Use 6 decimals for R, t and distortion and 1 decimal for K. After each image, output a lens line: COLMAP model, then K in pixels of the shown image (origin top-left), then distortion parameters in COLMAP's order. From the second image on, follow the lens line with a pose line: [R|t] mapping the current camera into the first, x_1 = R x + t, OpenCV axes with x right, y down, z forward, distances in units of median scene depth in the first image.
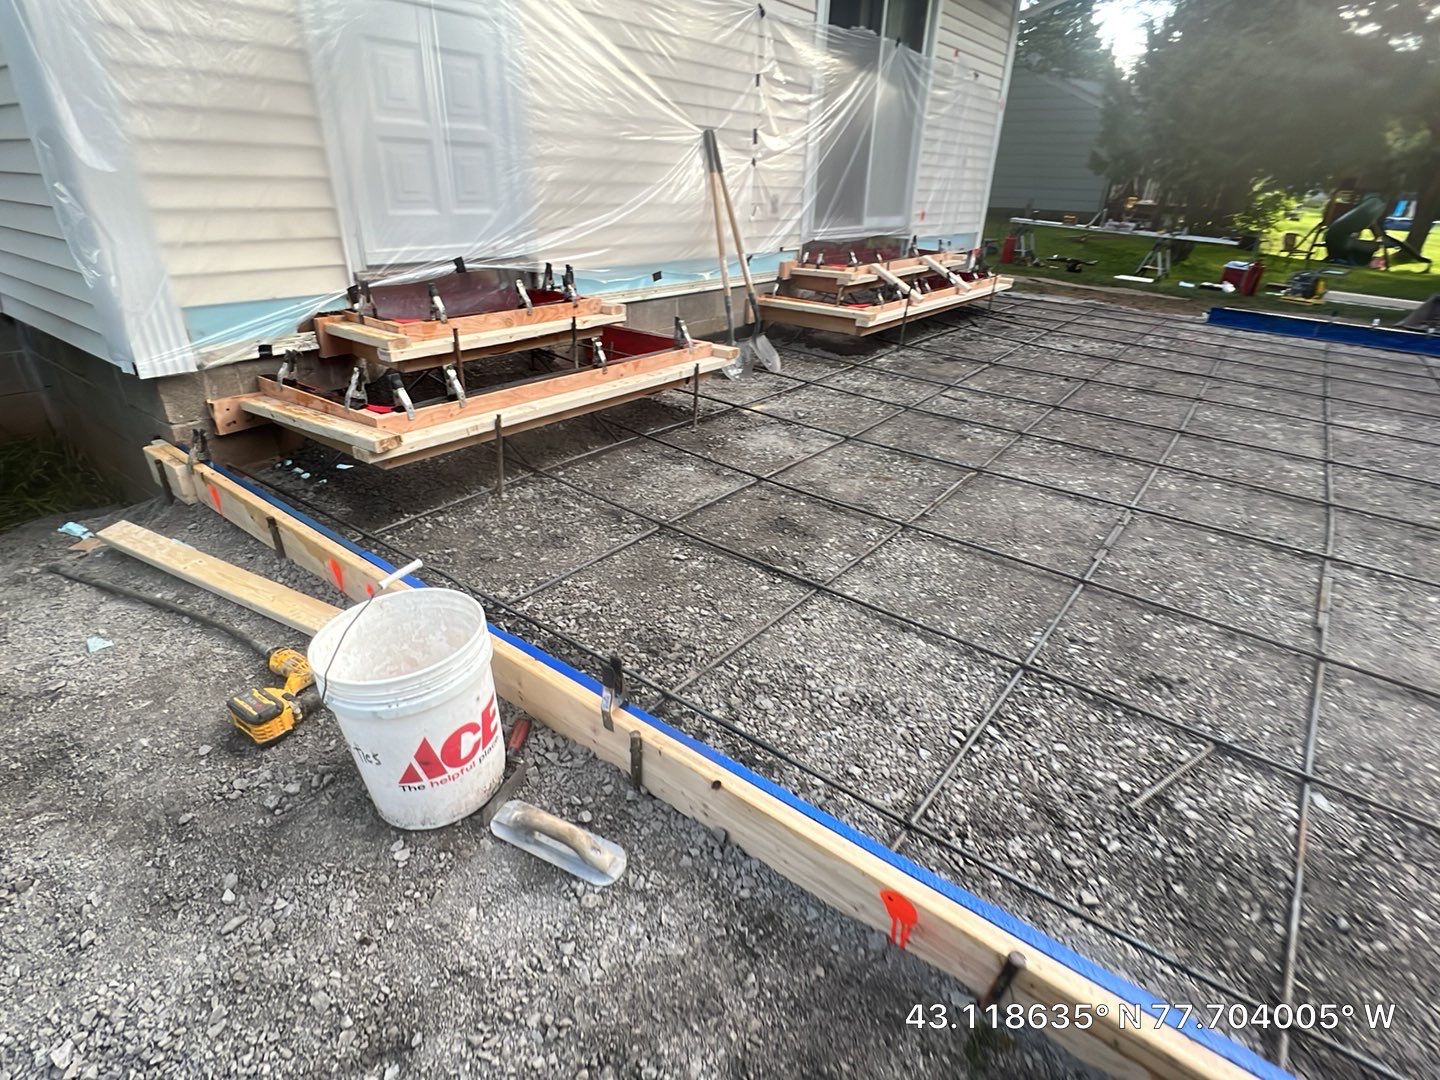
lens RADIAL K [[731.9, 0, 720.0], [0, 731.9, 540.0], [0, 0, 1]] dist [-0.003615, 0.001426]
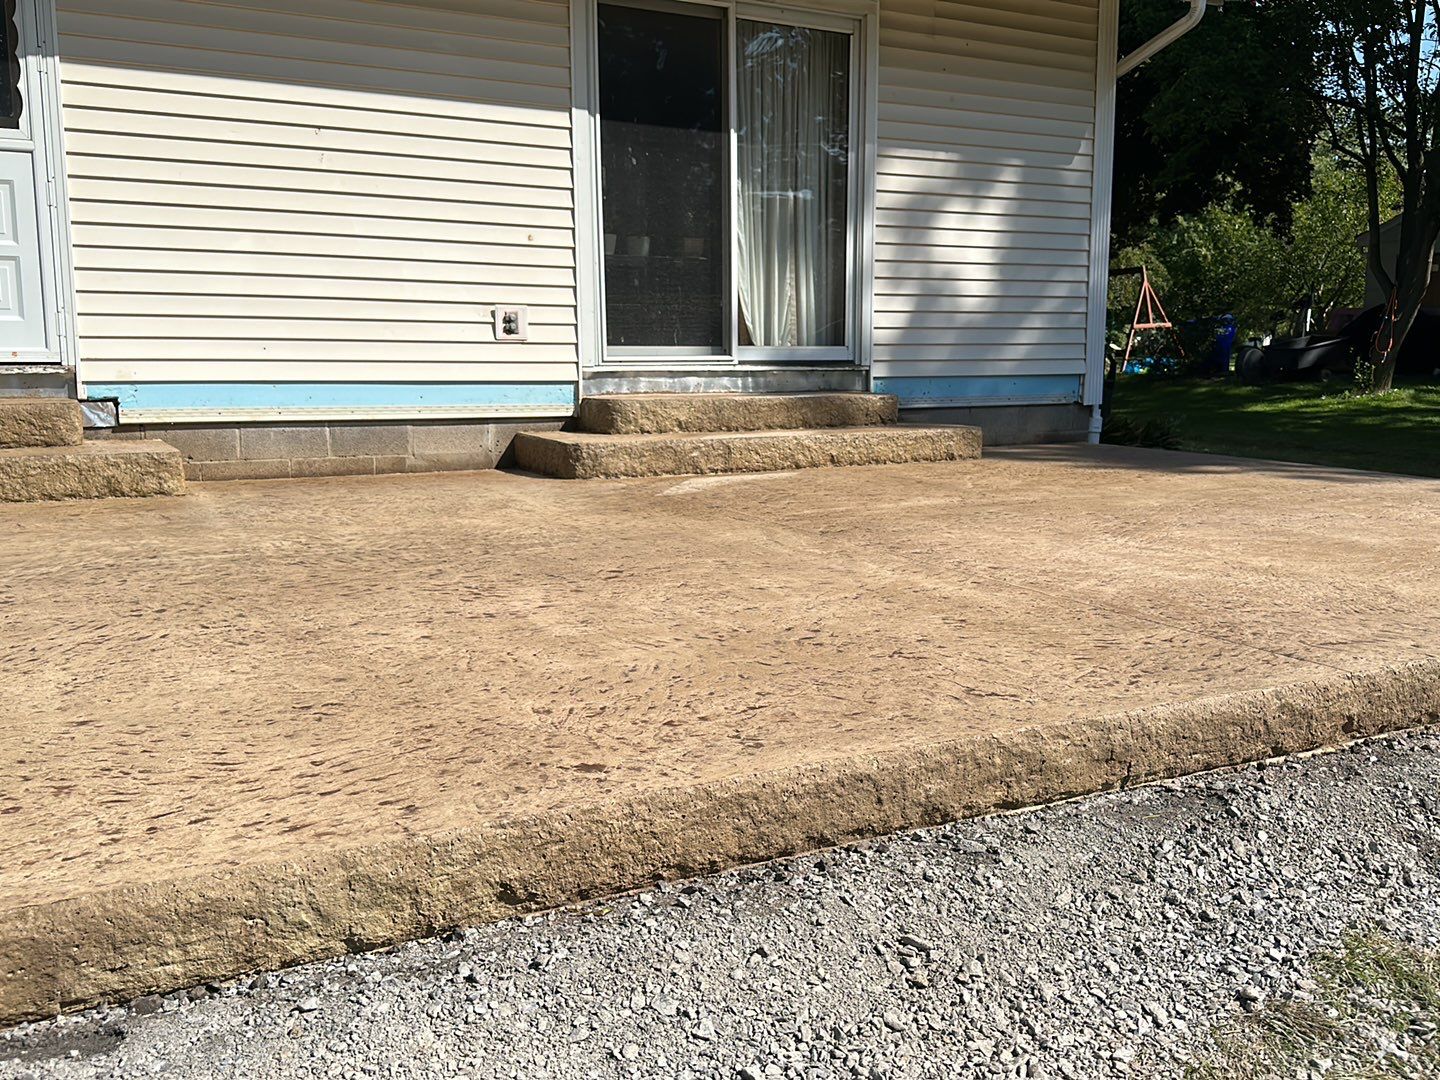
lens RADIAL K [[1273.7, 0, 720.0], [0, 1273.7, 540.0], [0, 0, 1]] dist [0.183228, -0.370792]
pose [[0.907393, 0.036766, -0.418672, 1.327591], [-0.167044, 0.945653, -0.278992, 0.167967], [0.385661, 0.323092, 0.864220, -0.050808]]
